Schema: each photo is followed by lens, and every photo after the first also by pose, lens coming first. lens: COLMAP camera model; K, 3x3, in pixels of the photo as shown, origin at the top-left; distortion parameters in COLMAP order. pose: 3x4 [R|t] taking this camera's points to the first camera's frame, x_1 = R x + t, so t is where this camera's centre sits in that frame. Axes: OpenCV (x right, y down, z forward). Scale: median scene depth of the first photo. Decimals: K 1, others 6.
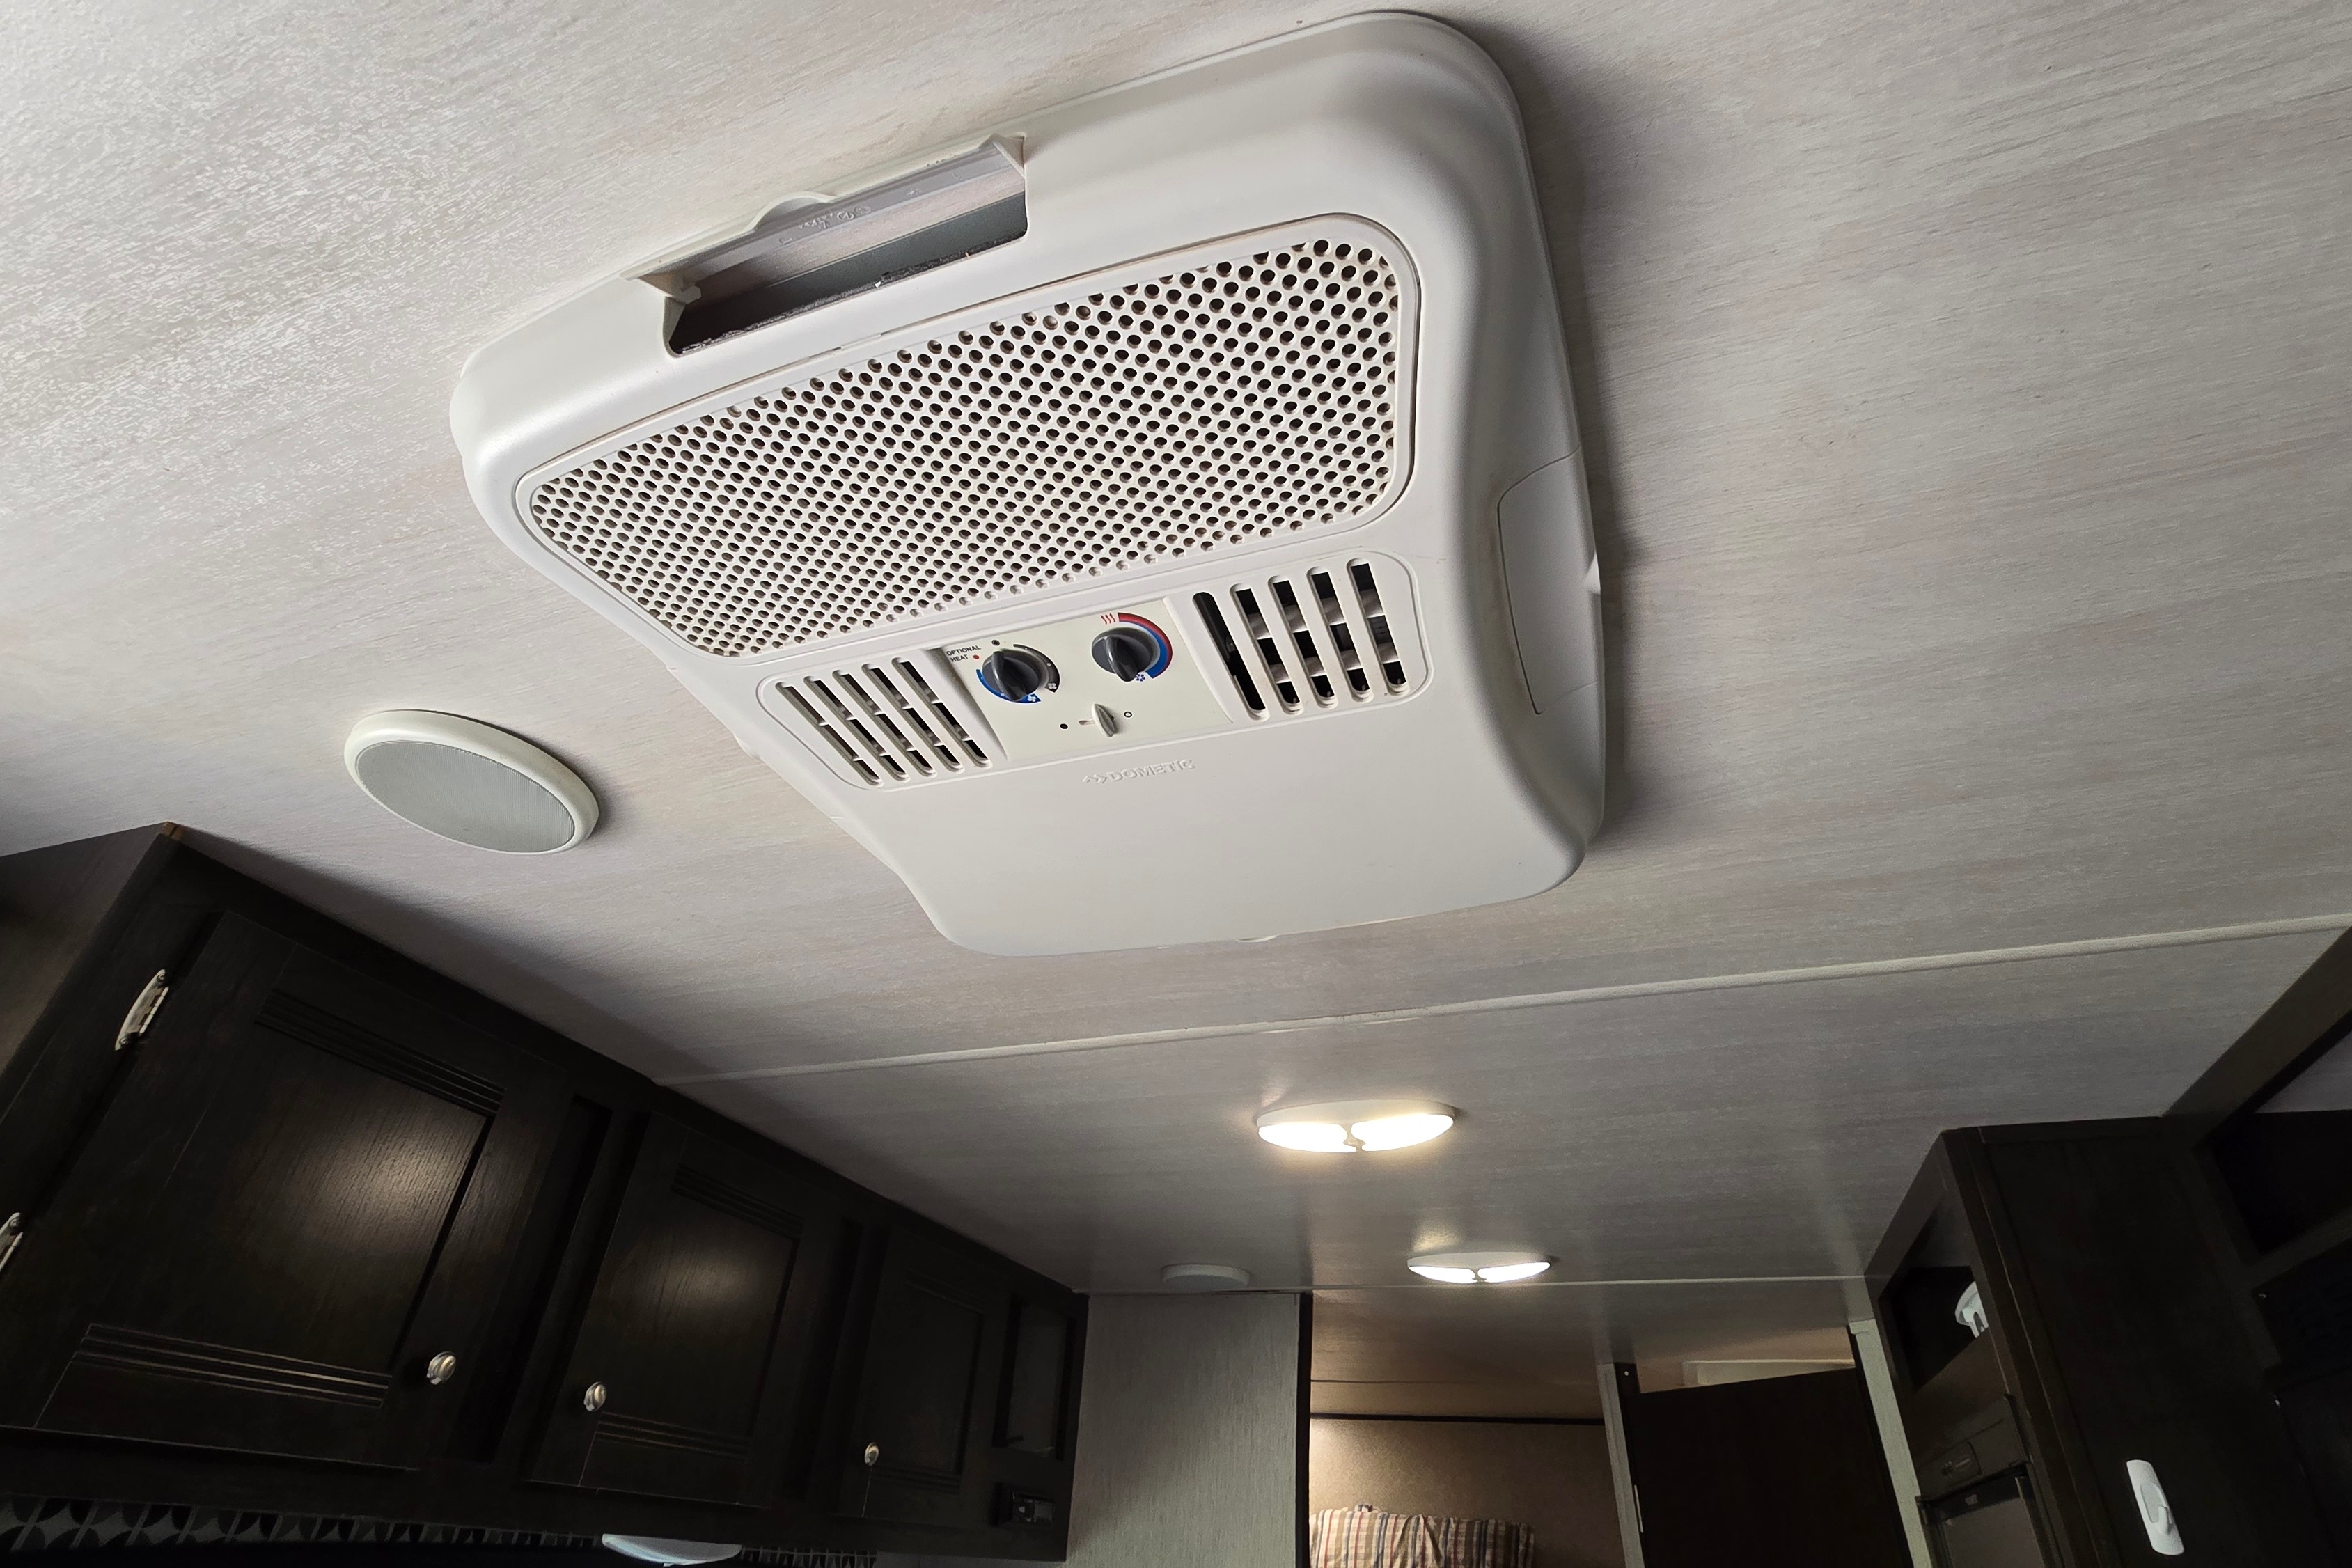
lens RADIAL K [[1150.2, 0, 1173.4], [0, 1150.2, 793.1], [0, 0, 1]] dist [-0.001095, -0.000698]
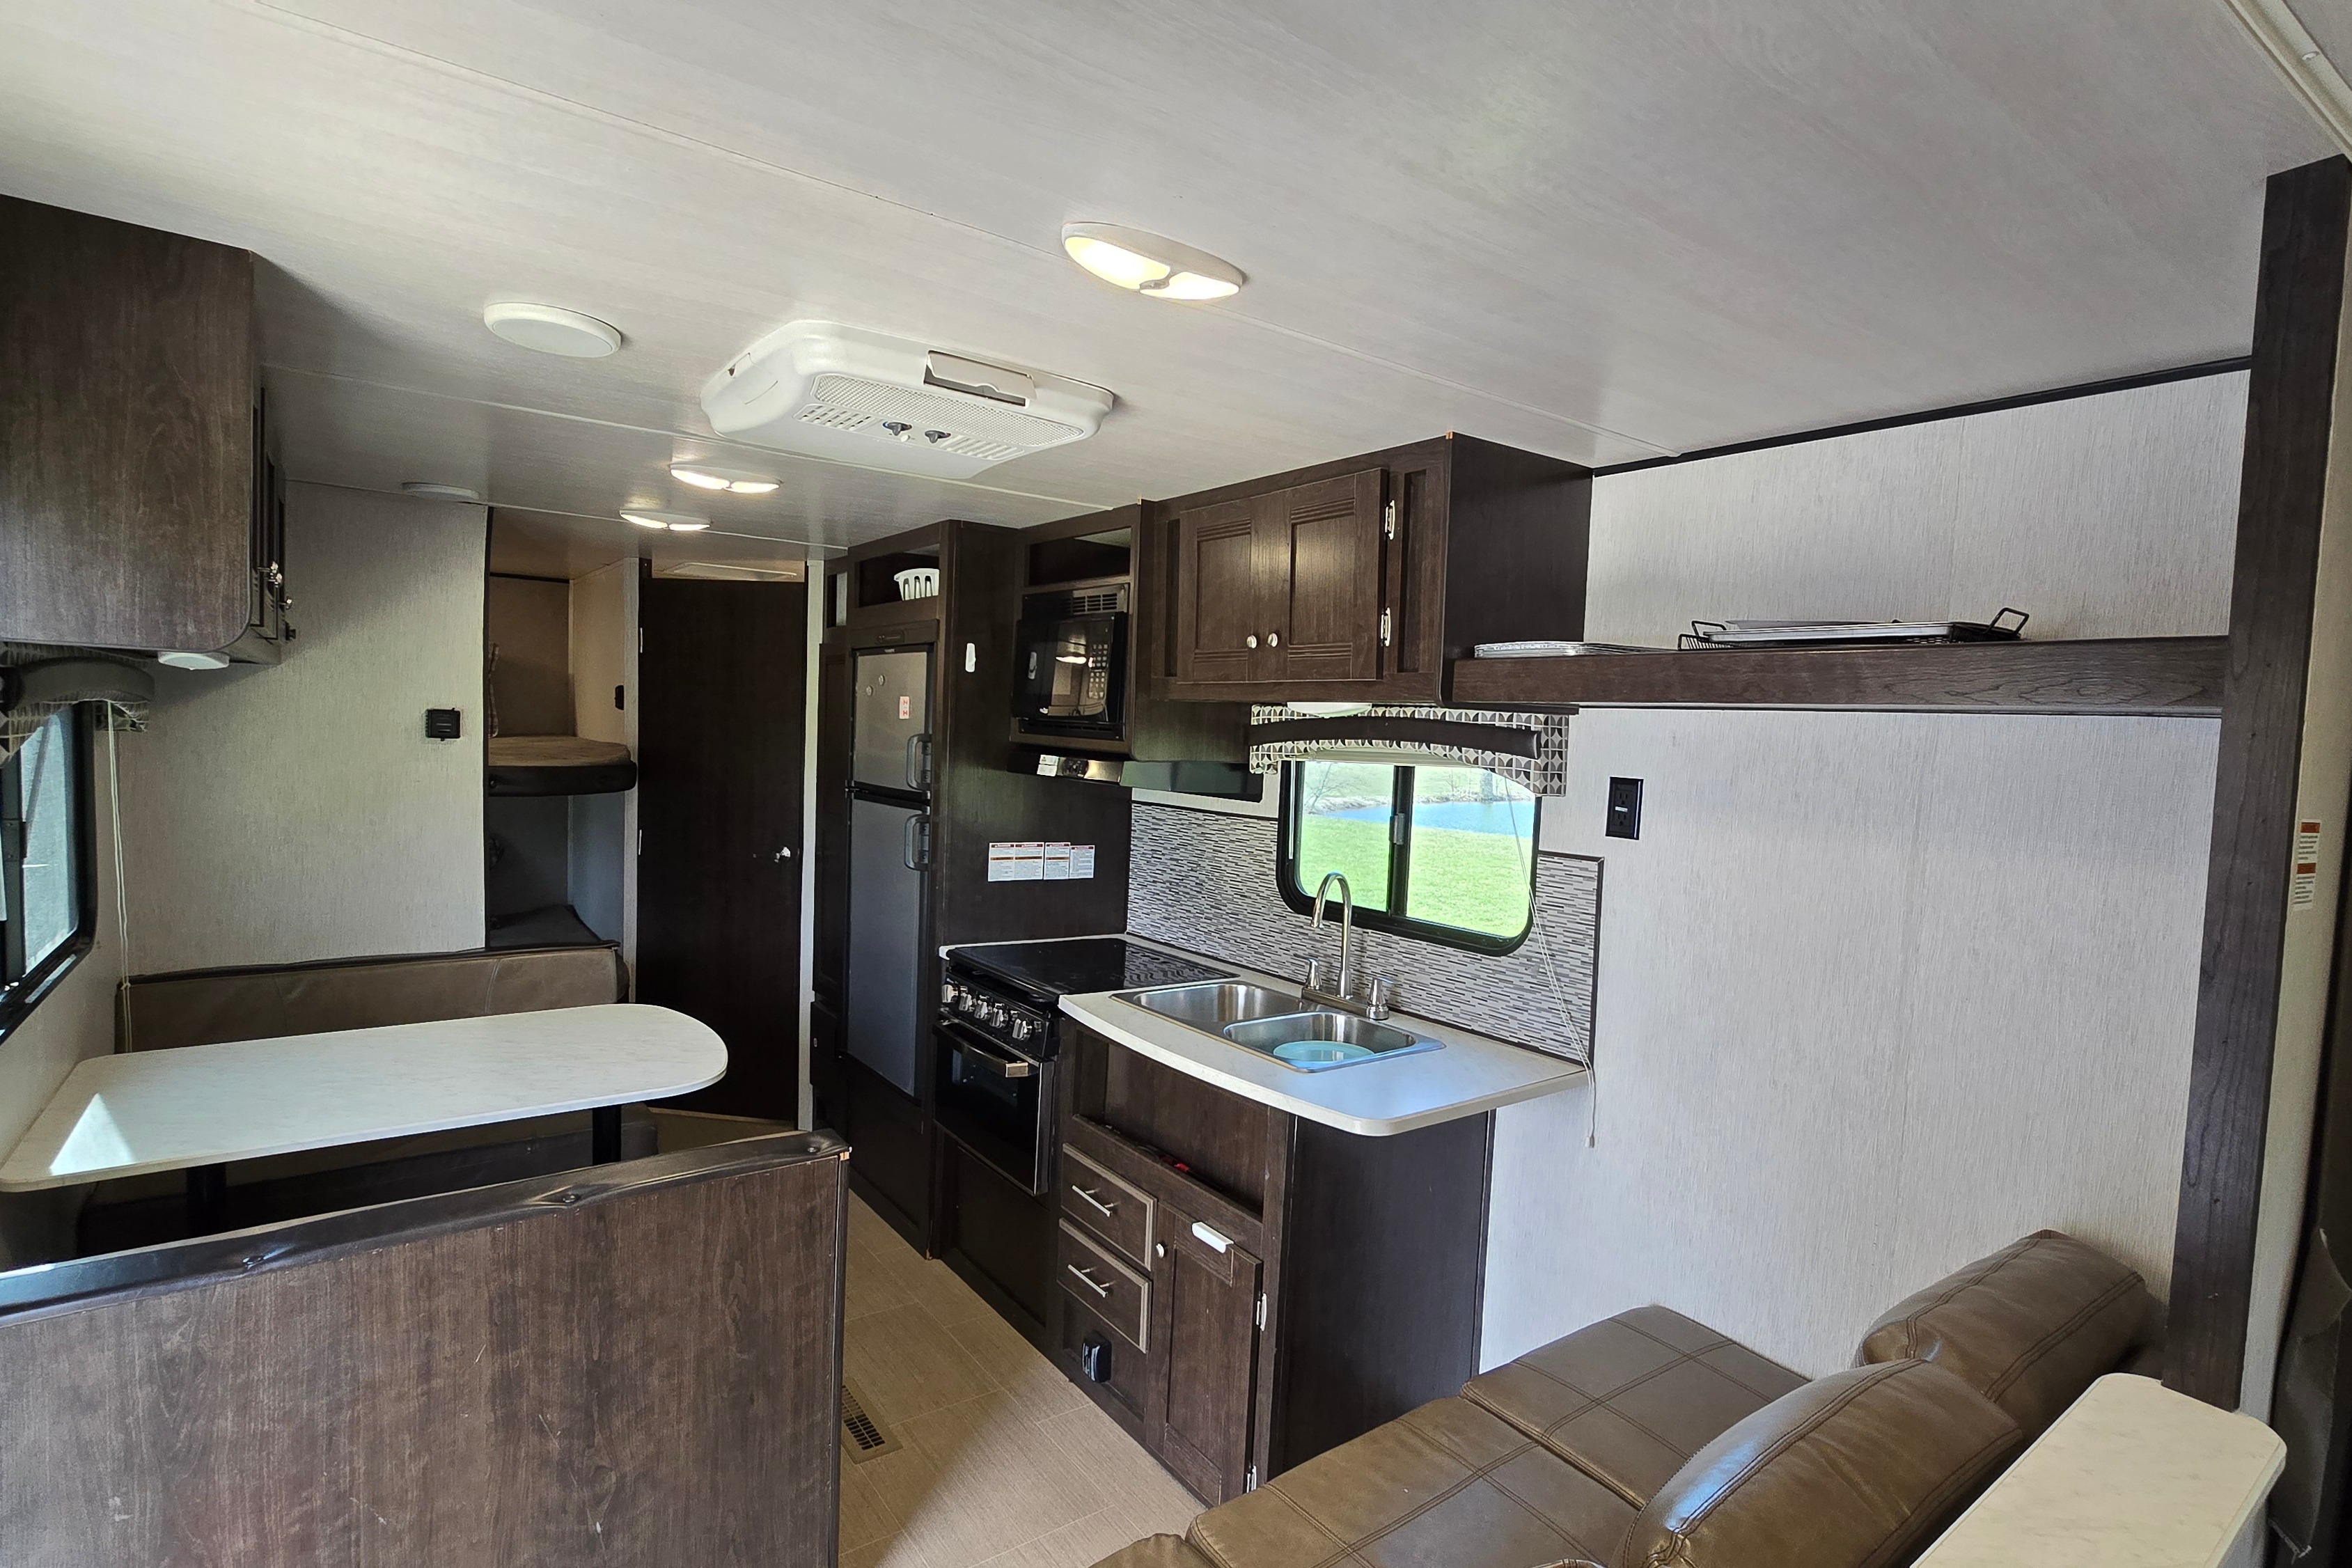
lens RADIAL K [[1150.2, 0, 1173.4], [0, 1150.2, 793.1], [0, 0, 1]] dist [-0.001095, -0.000698]
pose [[0.527657, -0.086512, 0.845041, -1.159951], [-0.483299, 0.787521, 0.382403, -0.400487], [-0.698570, -0.610185, 0.373730, -0.561346]]
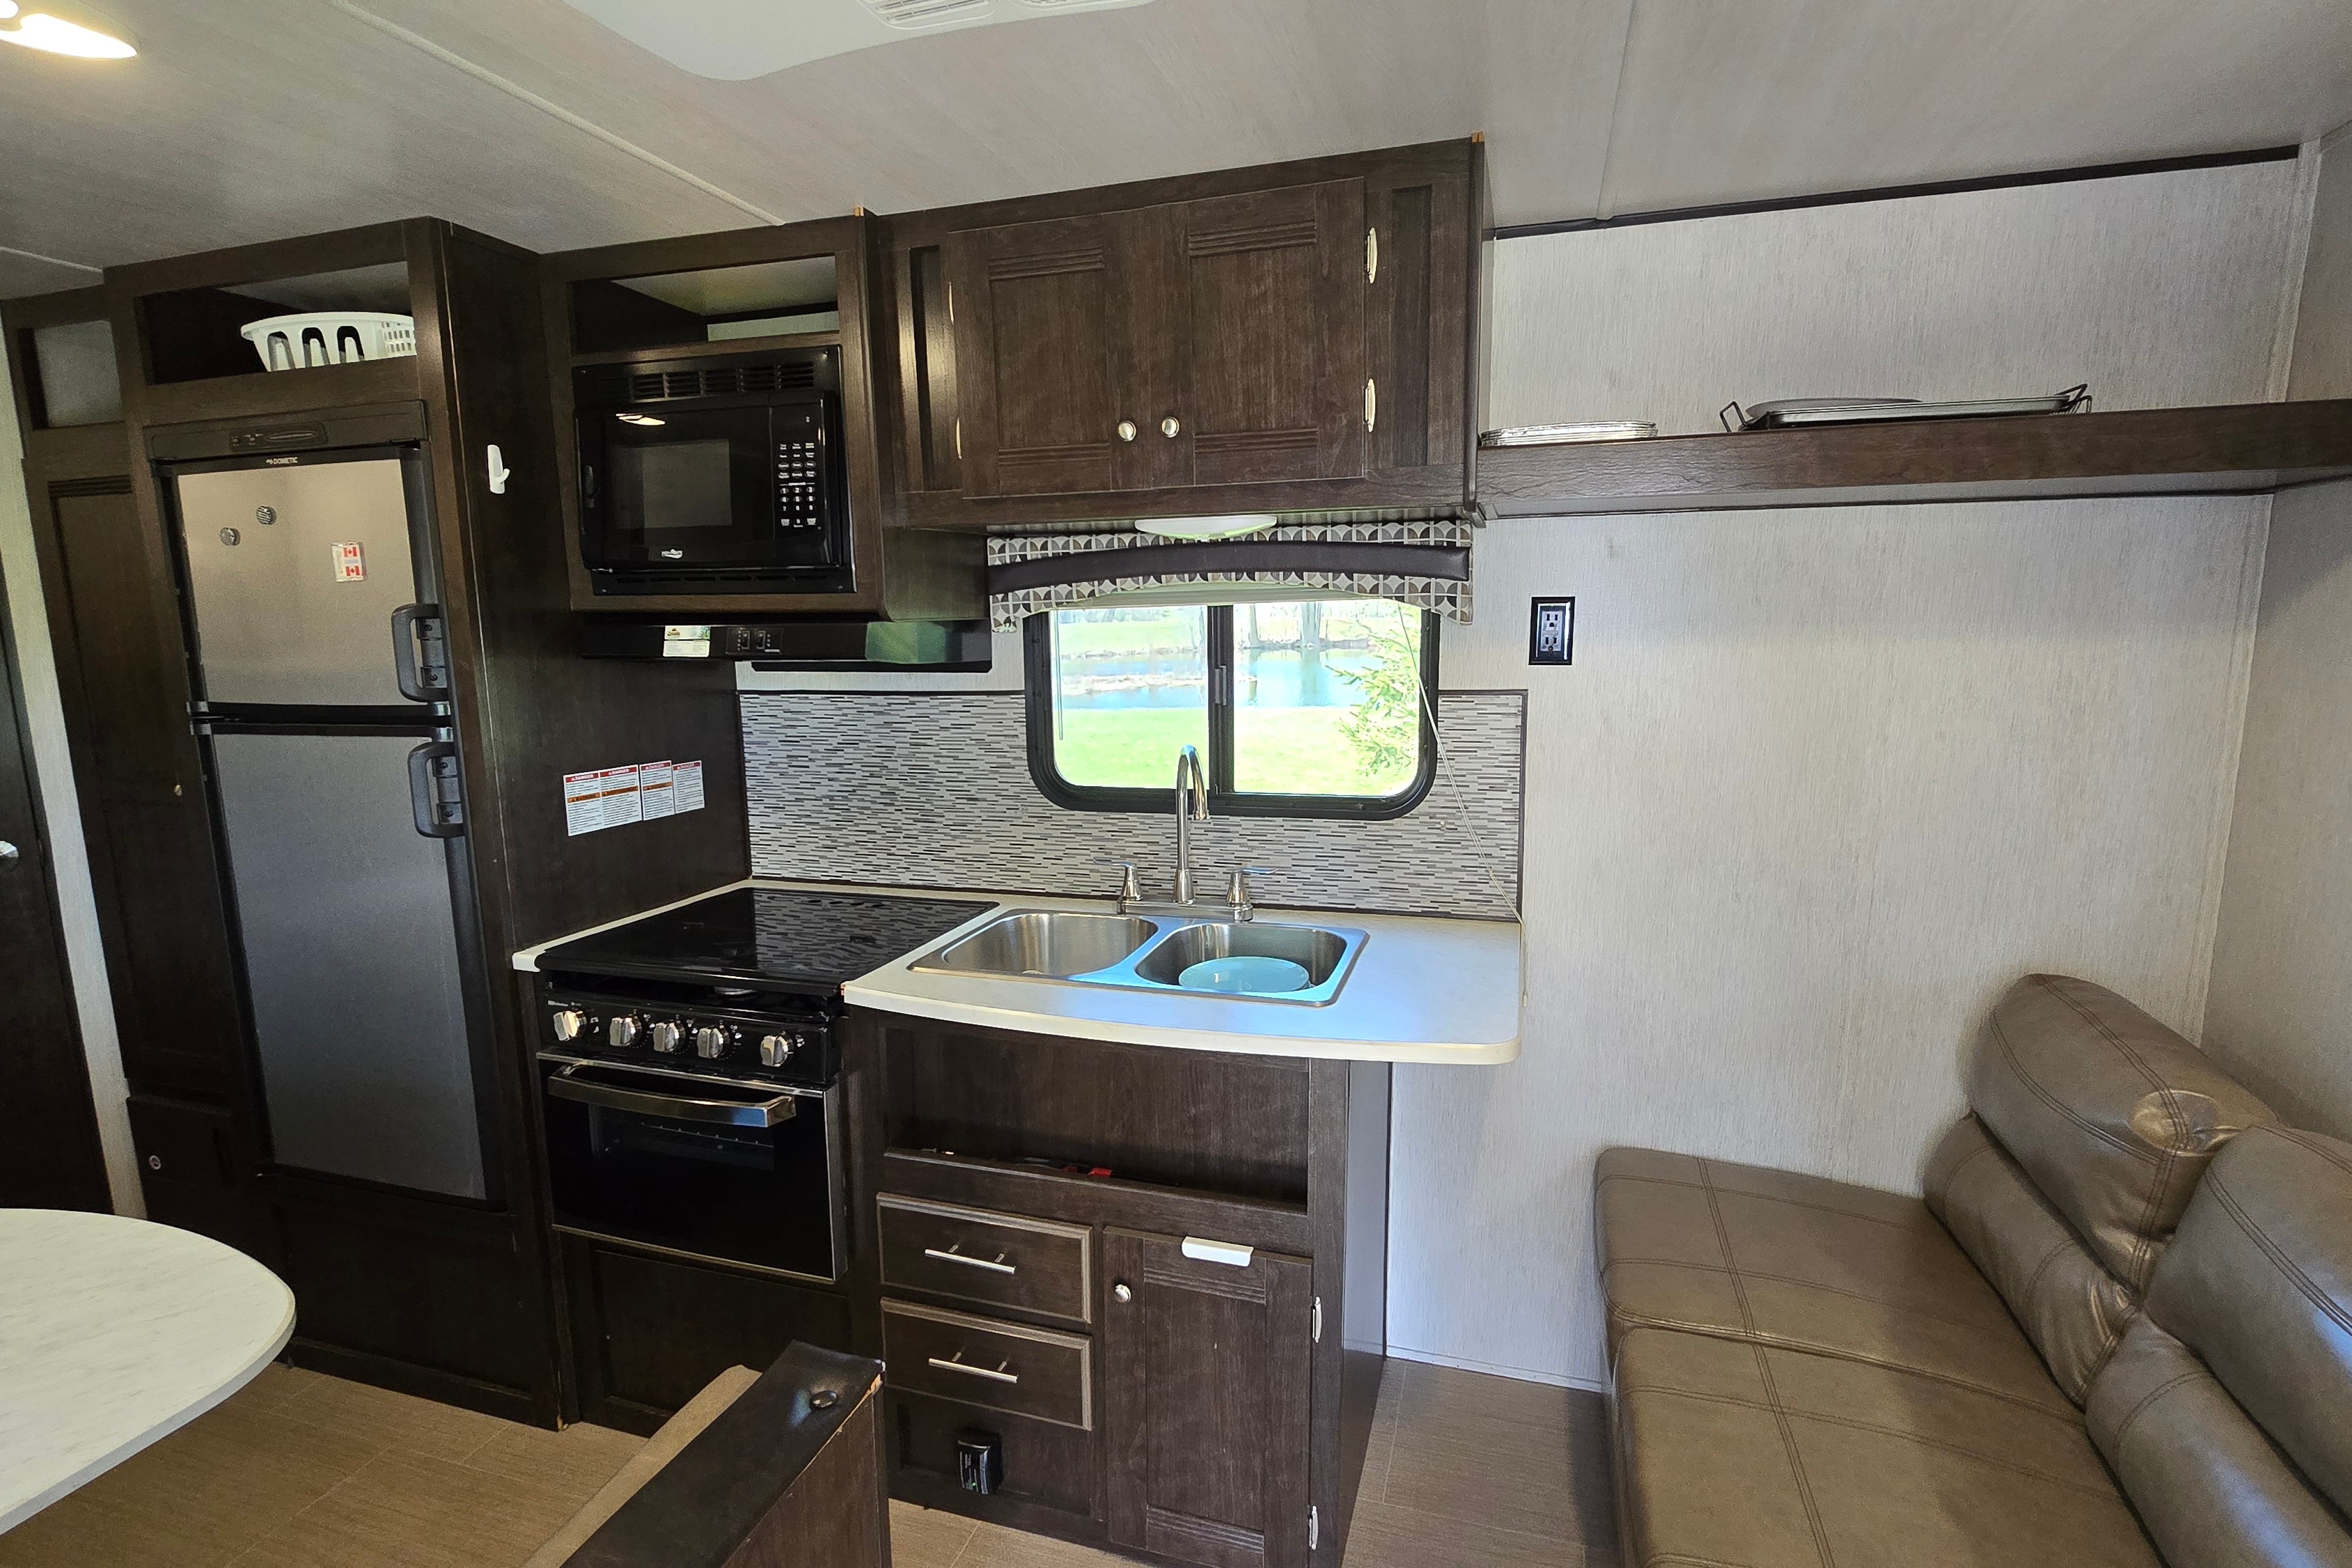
lens RADIAL K [[1150.2, 0, 1173.4], [0, 1150.2, 793.1], [0, 0, 1]] dist [-0.001095, -0.000698]
pose [[-0.077800, -0.209482, 0.974712, -0.861007], [-0.549816, 0.824576, 0.133330, 0.191860], [-0.831655, -0.525539, -0.179329, 0.167941]]
